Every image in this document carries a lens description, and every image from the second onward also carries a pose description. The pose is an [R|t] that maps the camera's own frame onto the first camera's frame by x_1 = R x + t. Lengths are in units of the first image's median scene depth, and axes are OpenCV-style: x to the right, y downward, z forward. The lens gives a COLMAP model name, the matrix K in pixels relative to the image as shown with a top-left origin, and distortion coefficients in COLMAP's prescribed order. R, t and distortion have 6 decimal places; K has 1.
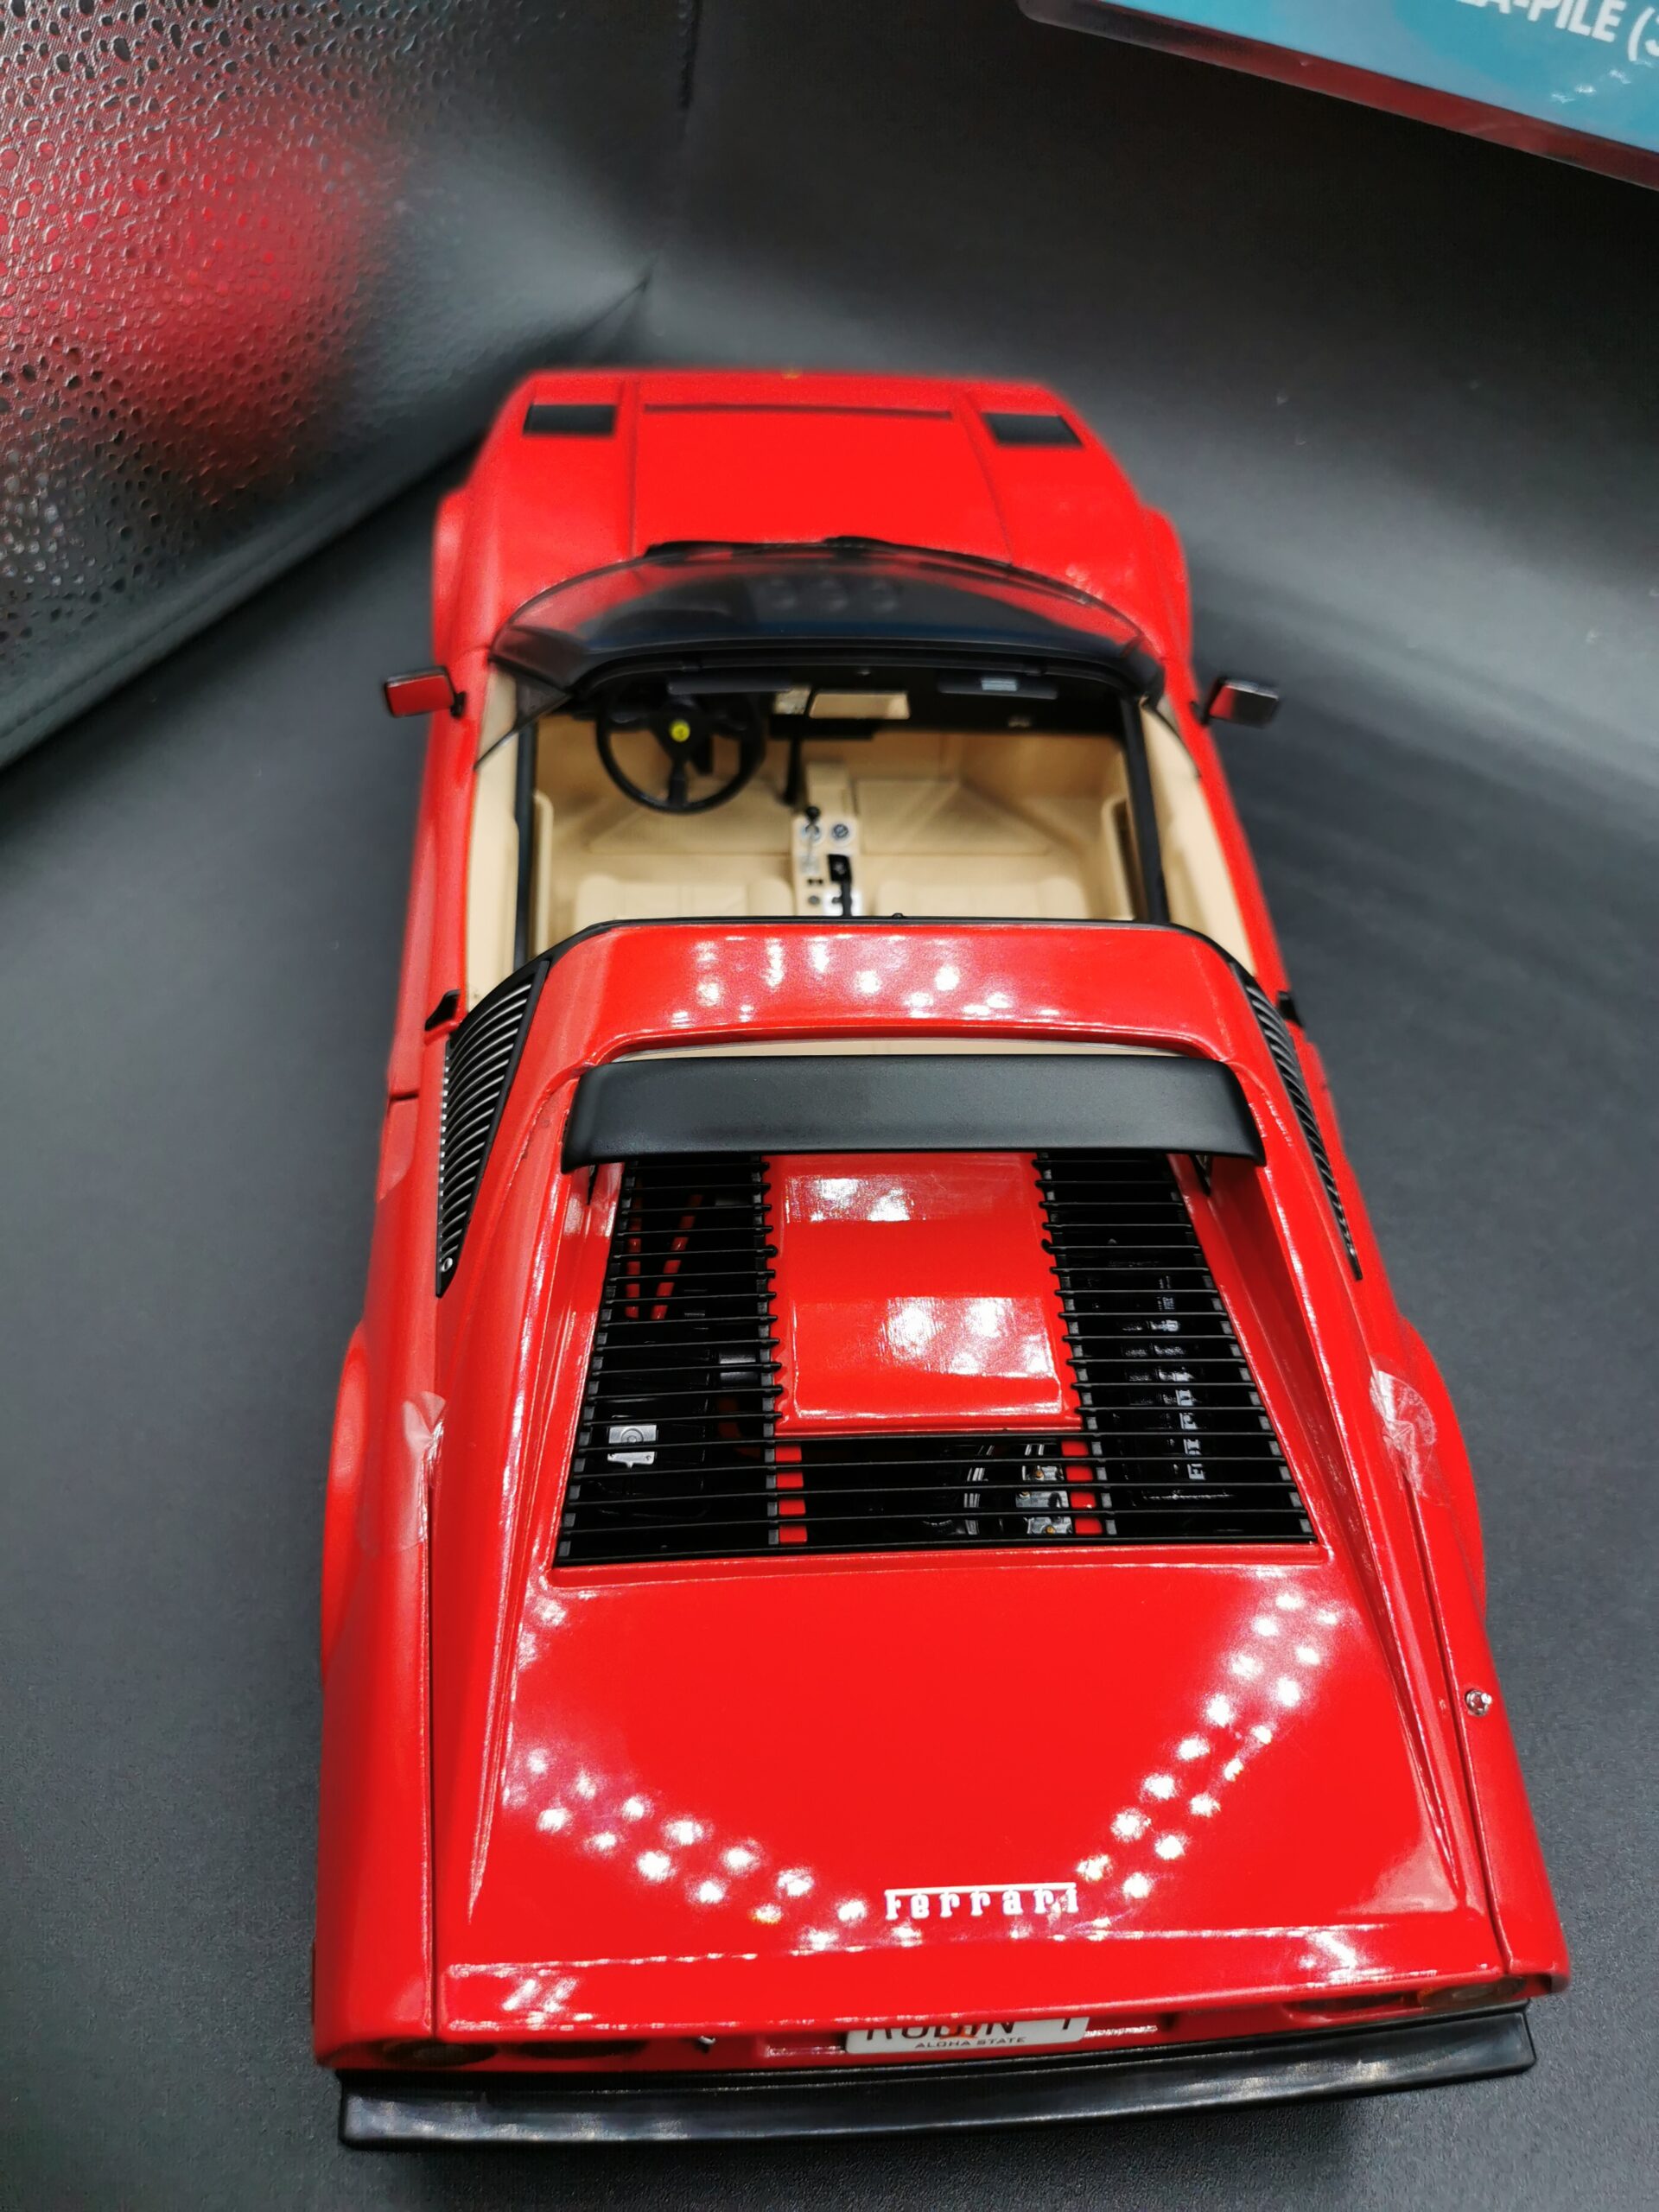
lens RADIAL K [[1762.6, 0, 829.5], [0, 1762.6, 1106.0], [0, 0, 1]] dist [0.007233, -0.005398]
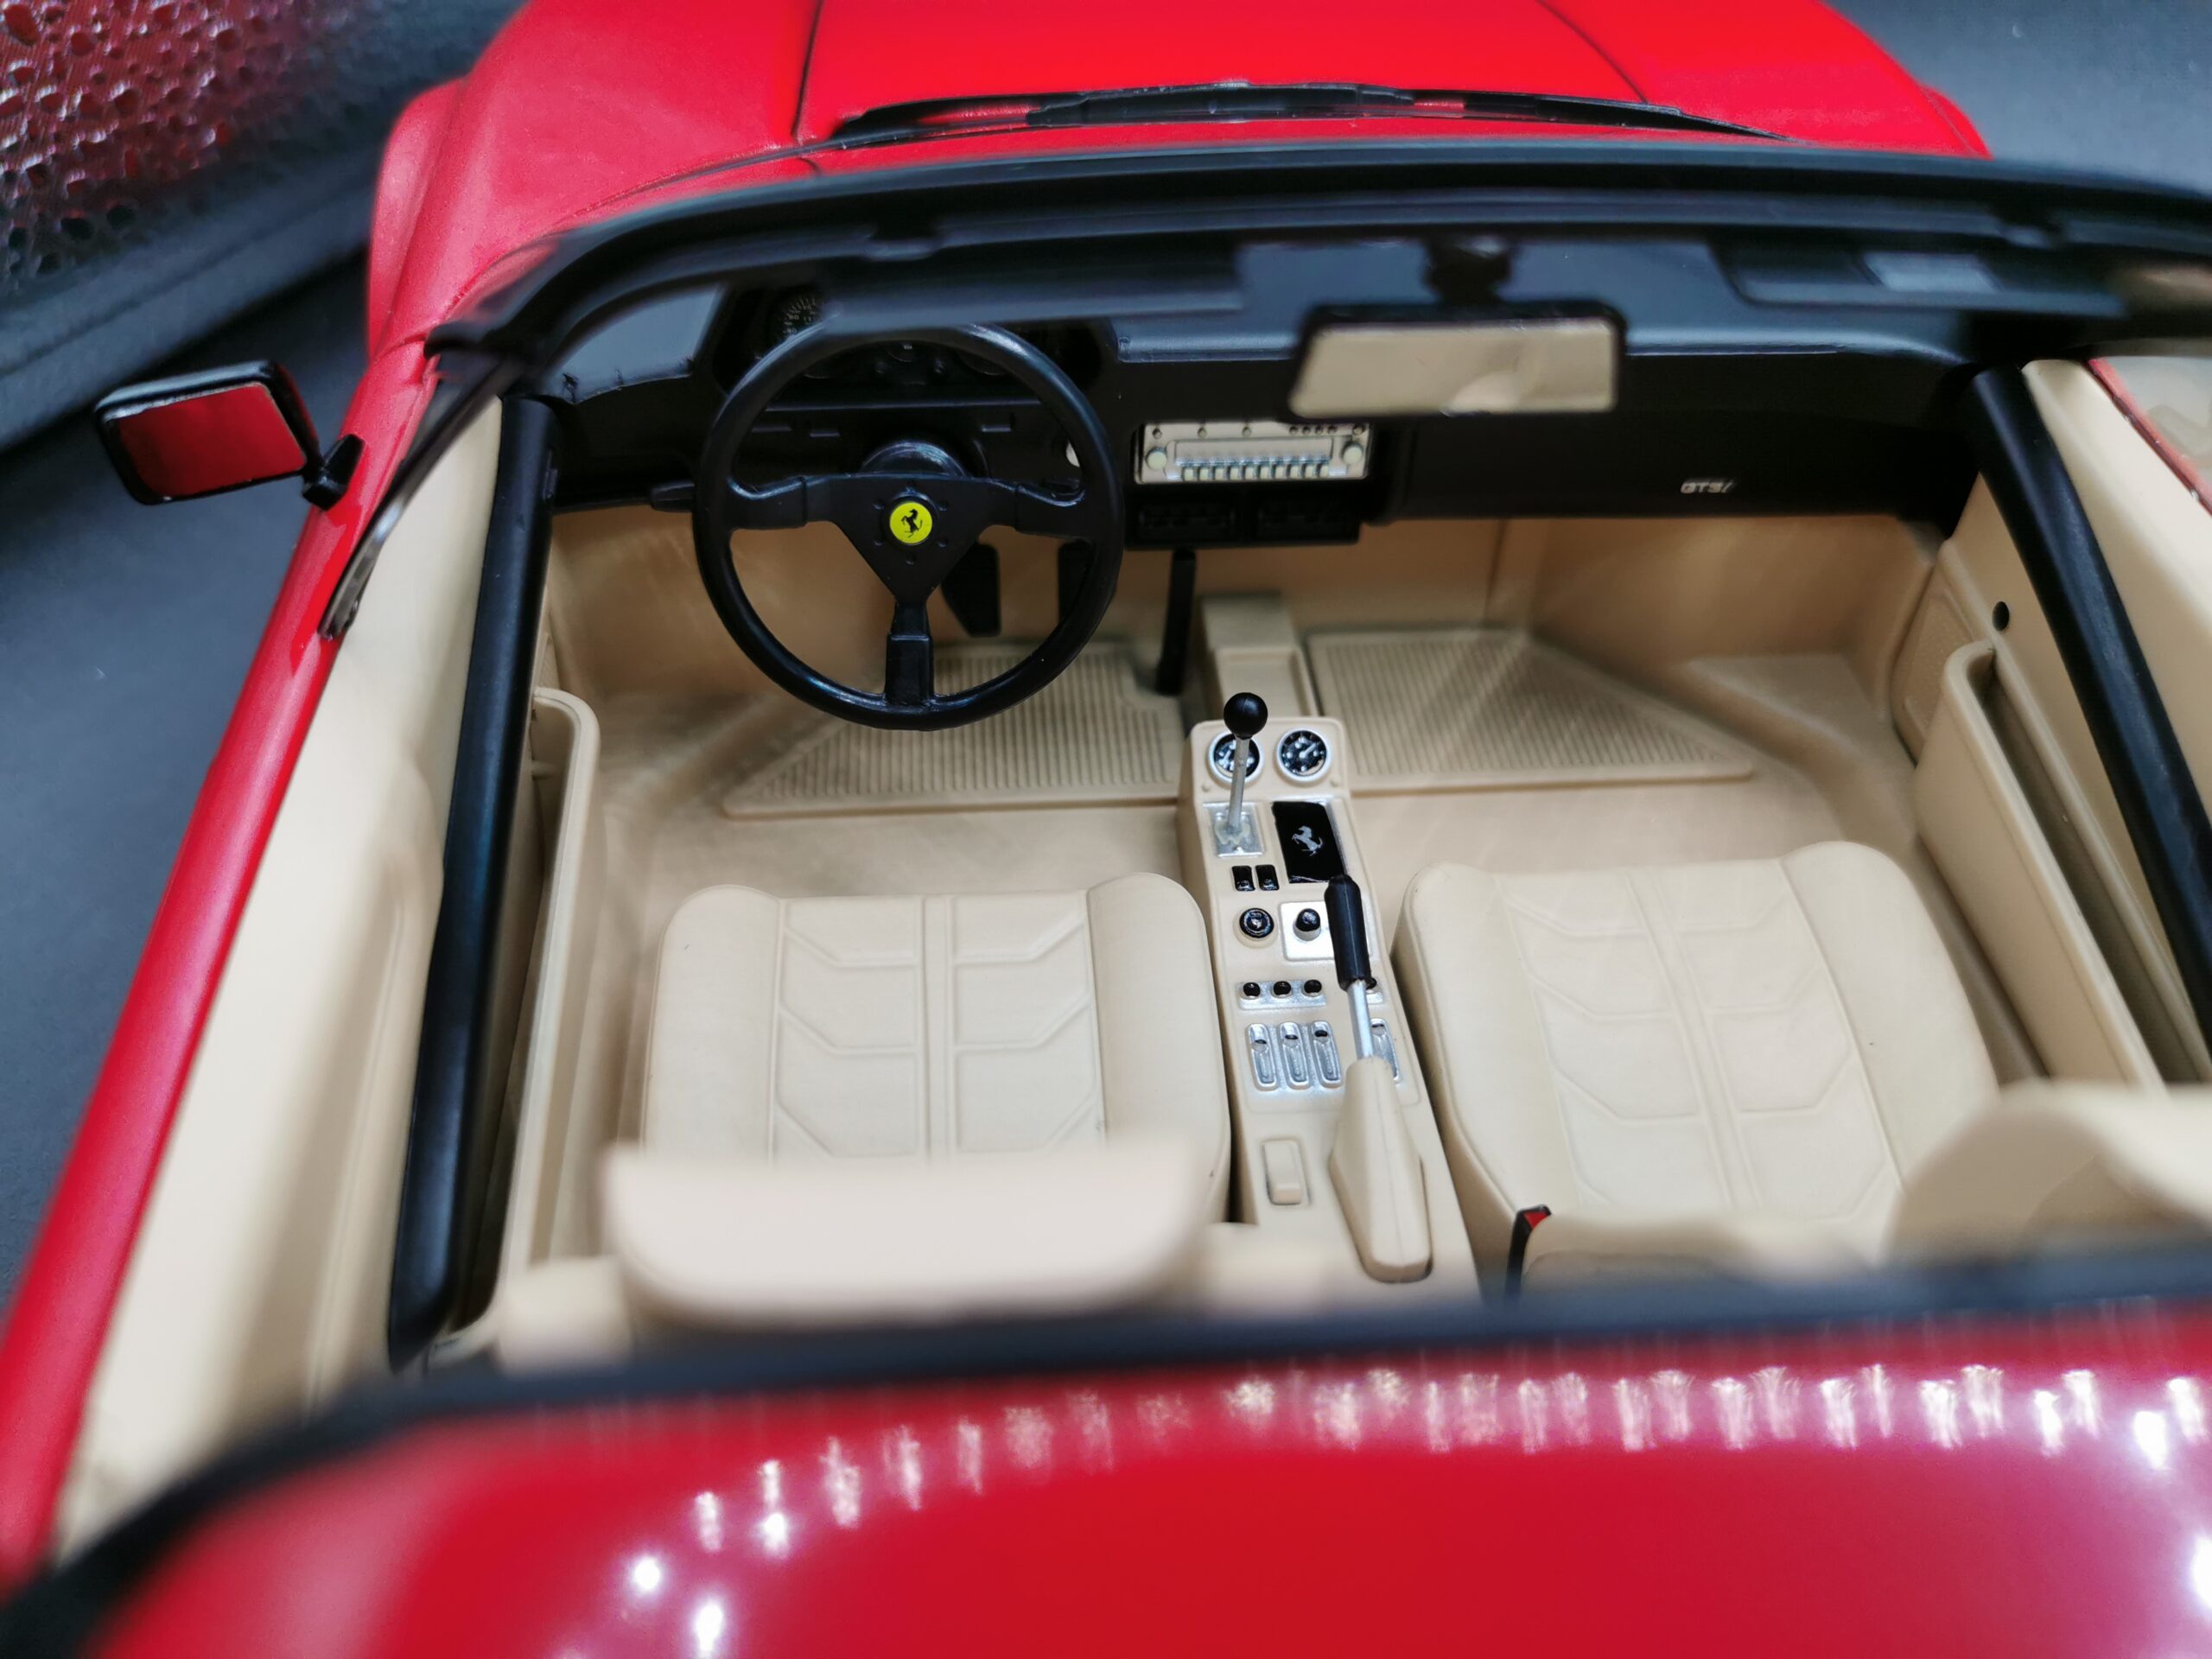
lens RADIAL K [[1762.6, 0, 1106.0], [0, 1762.6, 829.5], [0, 0, 1]] dist [0.007233, -0.005398]
pose [[0.999205, -0.037451, -0.013697, -0.036380], [0.036072, 0.995298, -0.089888, -0.101238], [0.016999, 0.089322, 0.995858, 0.580932]]
